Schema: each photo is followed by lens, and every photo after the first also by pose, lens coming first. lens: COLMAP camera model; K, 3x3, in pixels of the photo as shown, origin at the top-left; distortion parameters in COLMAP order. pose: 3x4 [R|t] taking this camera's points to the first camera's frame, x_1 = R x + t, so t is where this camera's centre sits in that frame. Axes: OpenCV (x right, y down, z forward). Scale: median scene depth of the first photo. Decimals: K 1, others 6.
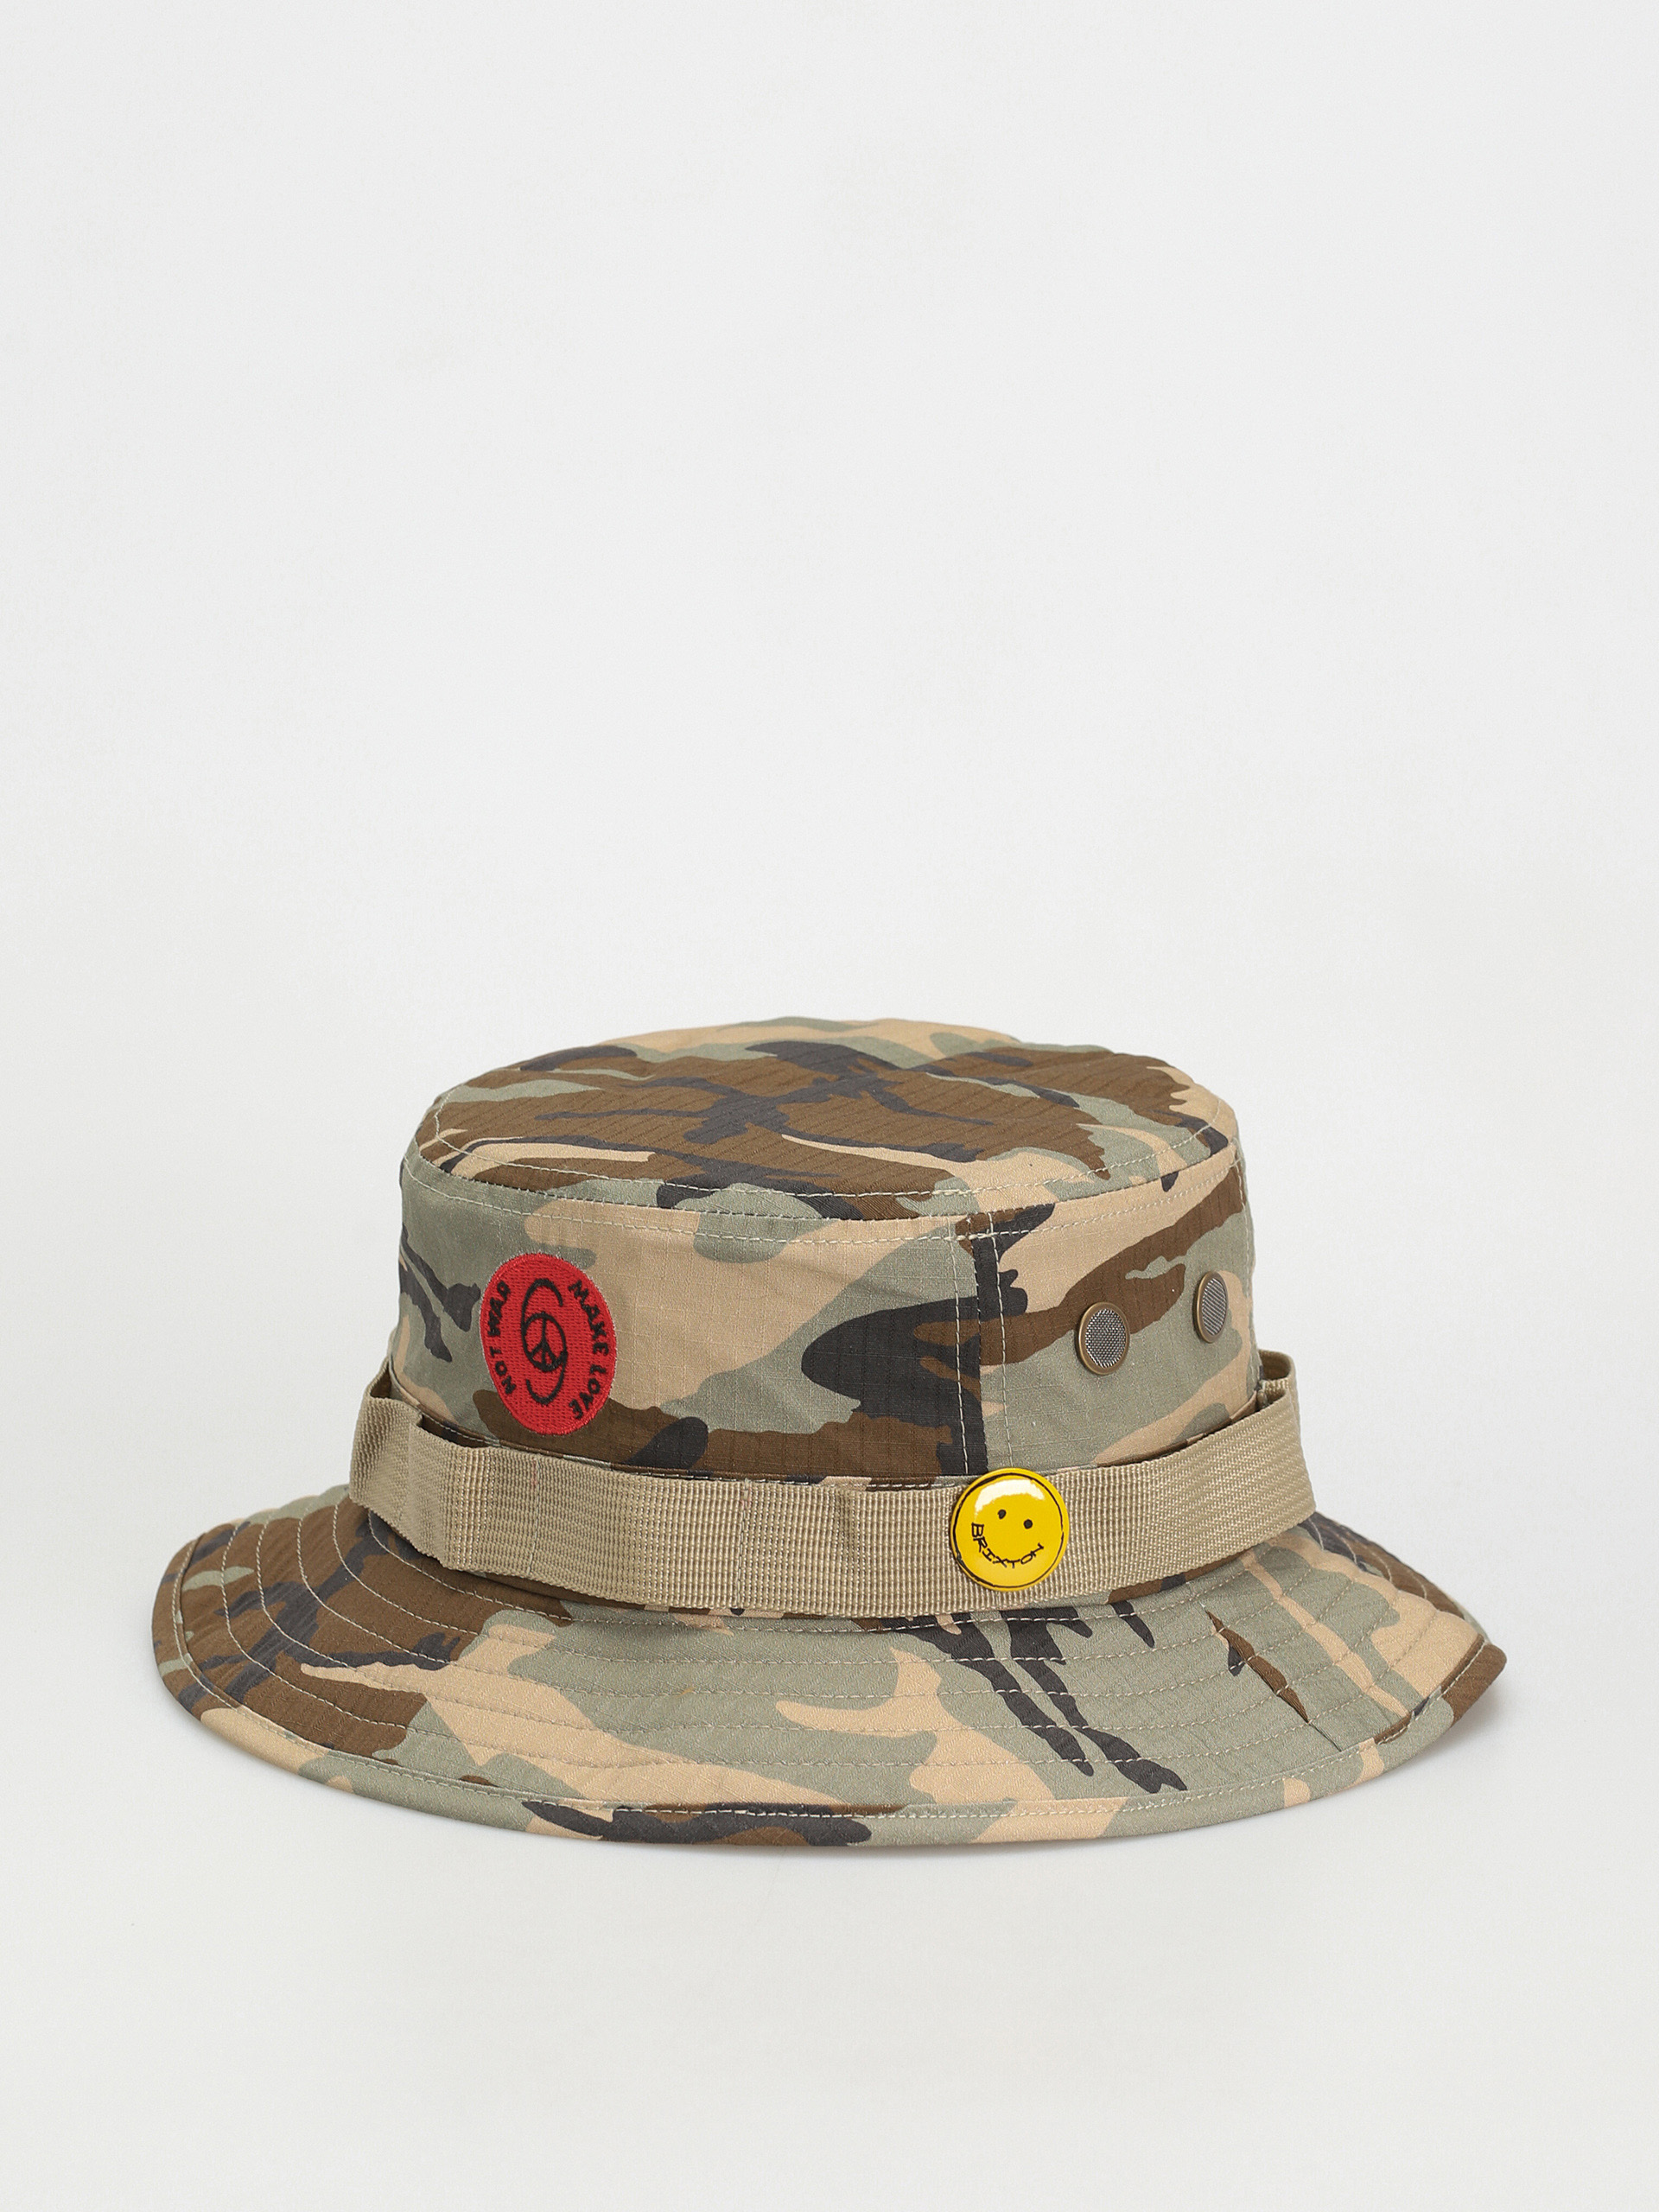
lens RADIAL K [[8802.3, 0, 829.5], [0, 8802.3, 1106.0], [0, 0, 1]] dist [-0.137526, 0.153128]
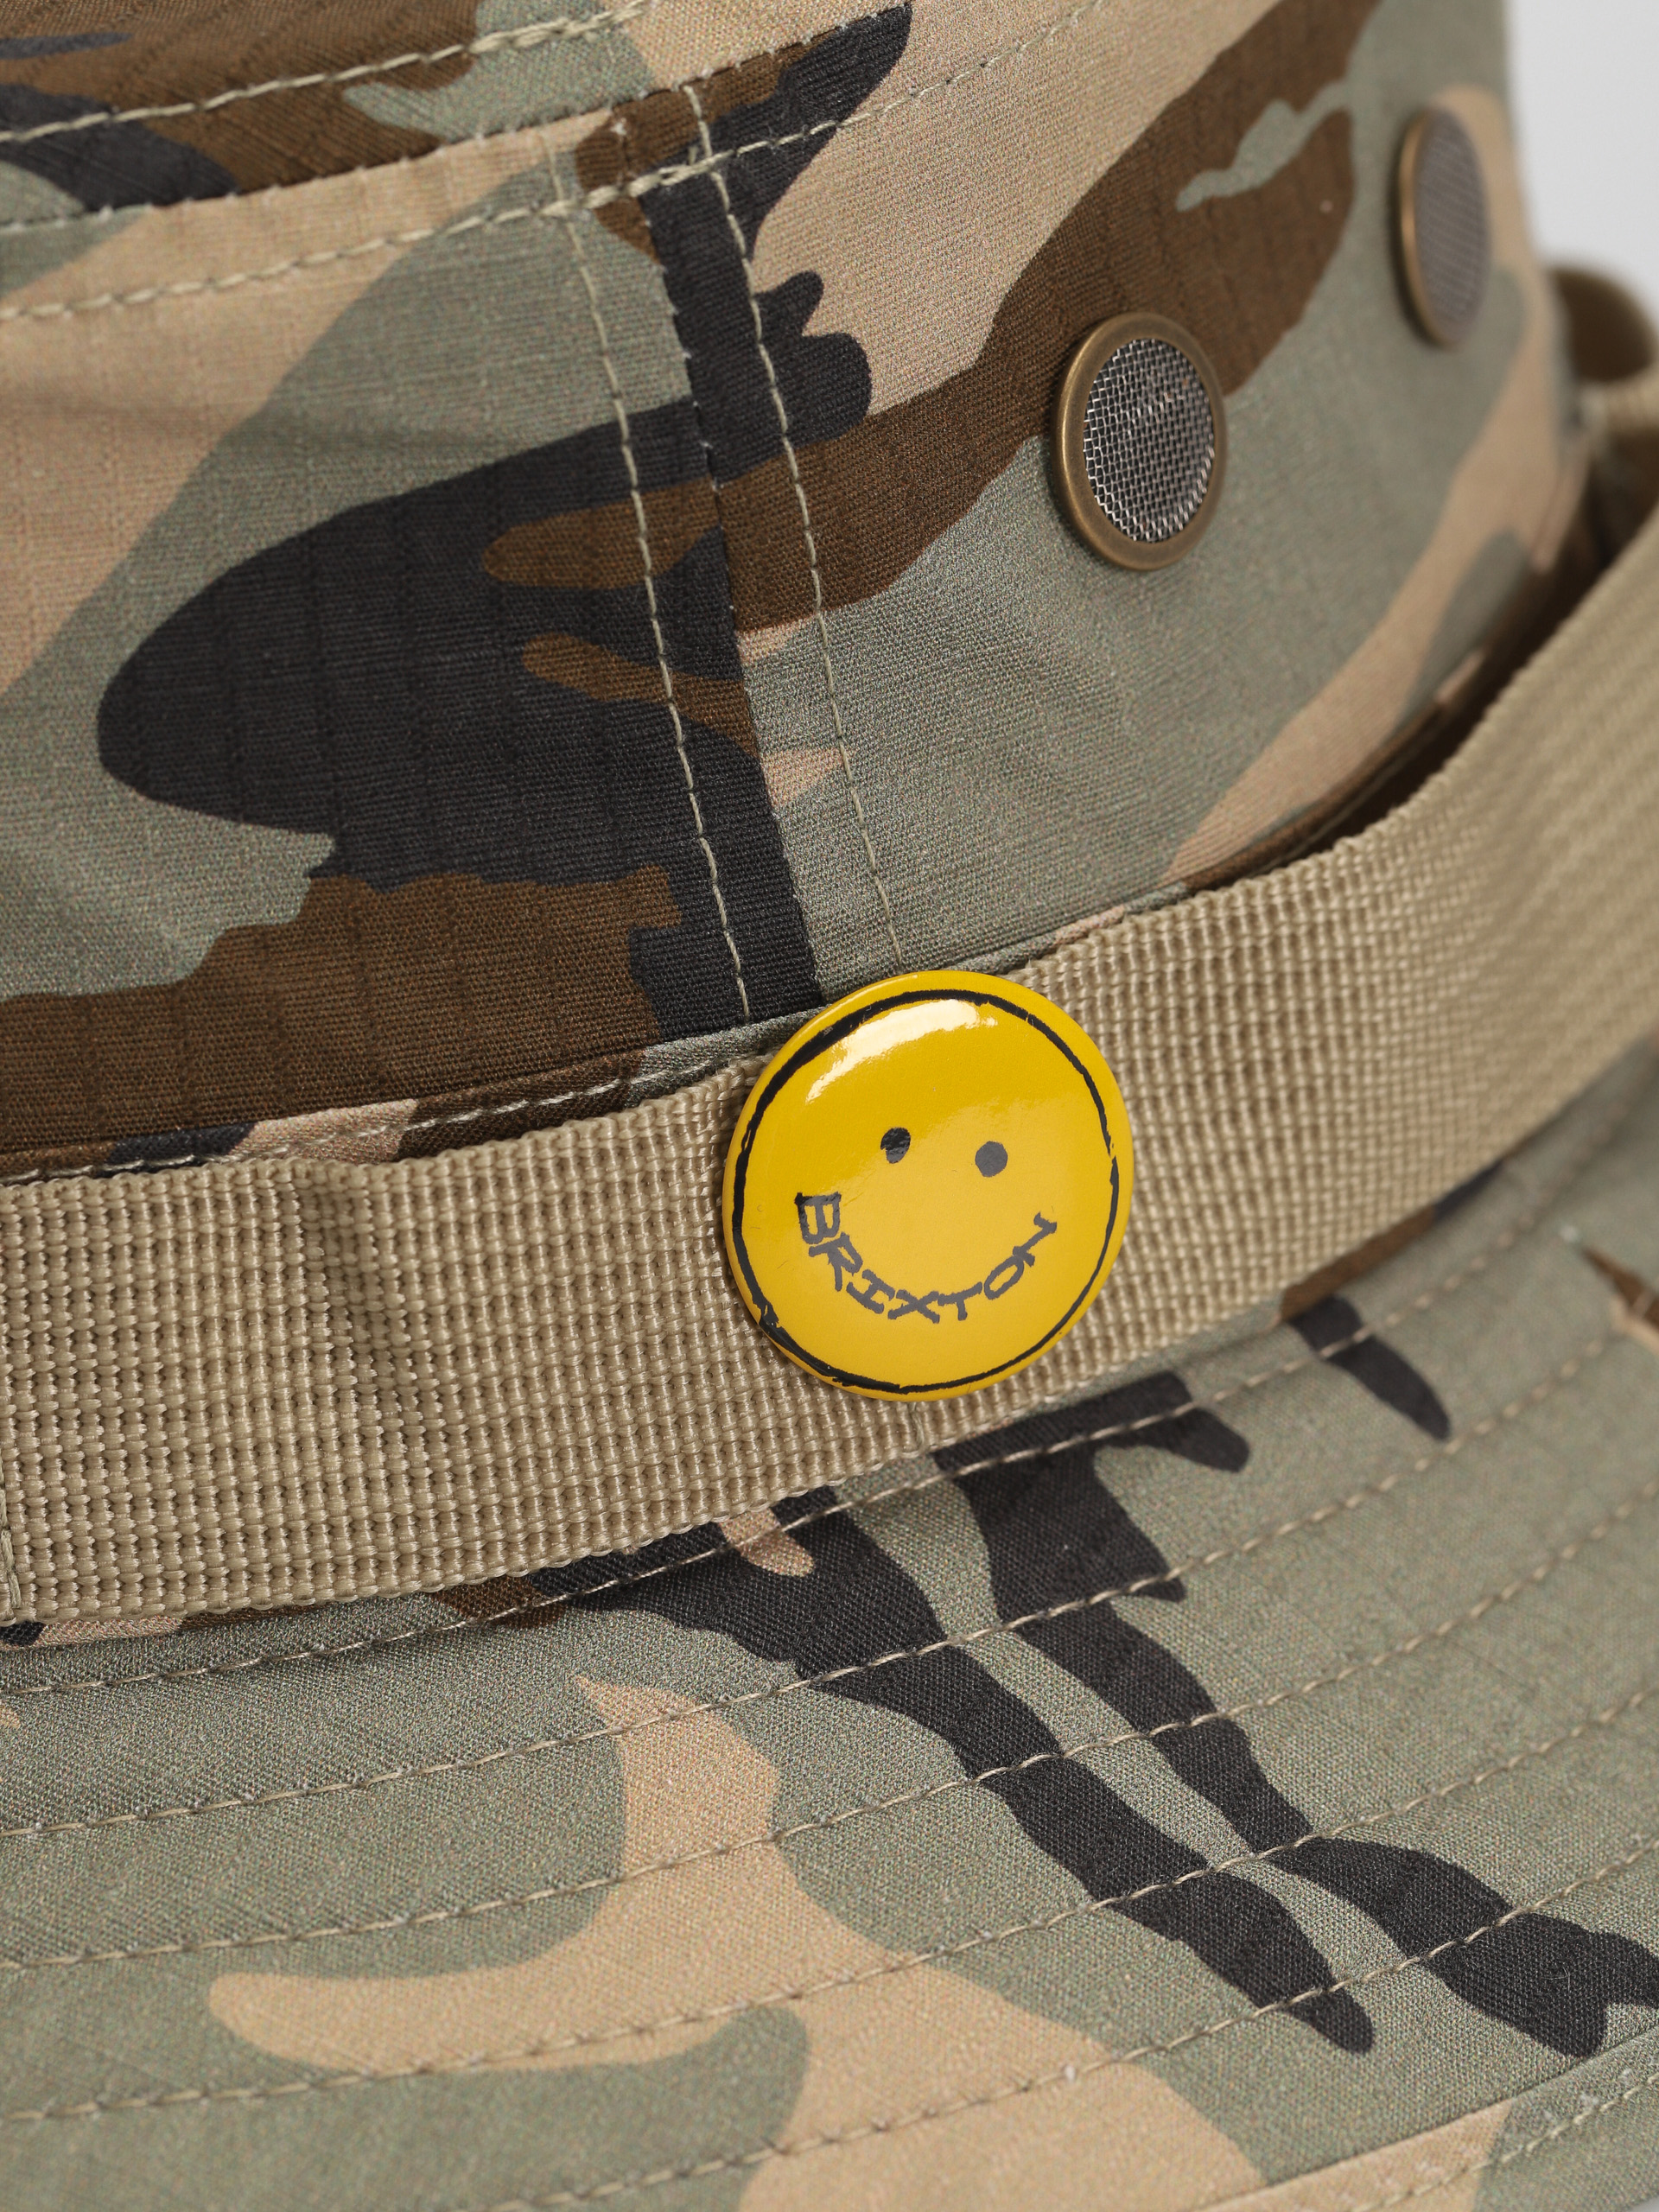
lens RADIAL K [[8802.3, 0, 829.5], [0, 8802.3, 1106.0], [0, 0, 1]] dist [-0.137526, 0.153128]
pose [[0.986047, -0.160527, 0.044065, 0.005370], [0.148592, 0.968107, 0.201714, -0.011592], [-0.075041, -0.192352, 0.978453, 0.726742]]
